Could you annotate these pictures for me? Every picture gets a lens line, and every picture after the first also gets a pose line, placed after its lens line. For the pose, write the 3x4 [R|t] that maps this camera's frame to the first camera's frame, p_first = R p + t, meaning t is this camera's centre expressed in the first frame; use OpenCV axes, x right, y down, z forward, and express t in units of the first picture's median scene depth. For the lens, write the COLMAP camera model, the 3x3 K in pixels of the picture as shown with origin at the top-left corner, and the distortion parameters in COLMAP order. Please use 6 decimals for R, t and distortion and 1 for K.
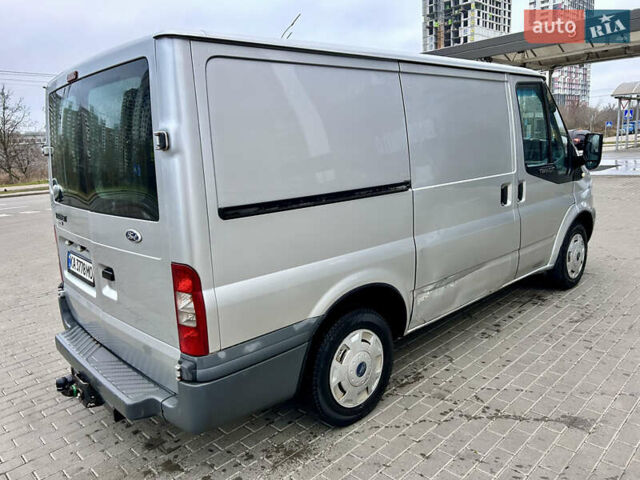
lens RADIAL K [[481.5, 0, 317.5], [0, 481.5, 241.4], [0, 0, 1]] dist [0.054532, -0.063358]
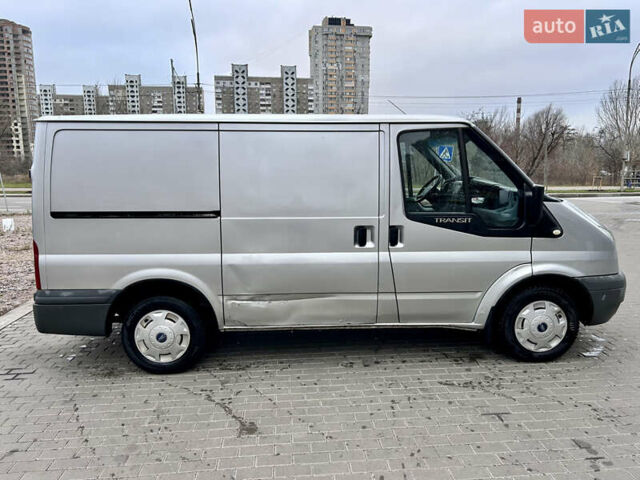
lens RADIAL K [[481.5, 0, 317.5], [0, 481.5, 241.4], [0, 0, 1]] dist [0.054532, -0.063358]
pose [[0.763789, 0.152188, -0.627268, 1.210820], [-0.165206, 0.985529, 0.037948, -0.135373], [0.623966, 0.074645, 0.777878, 0.143471]]
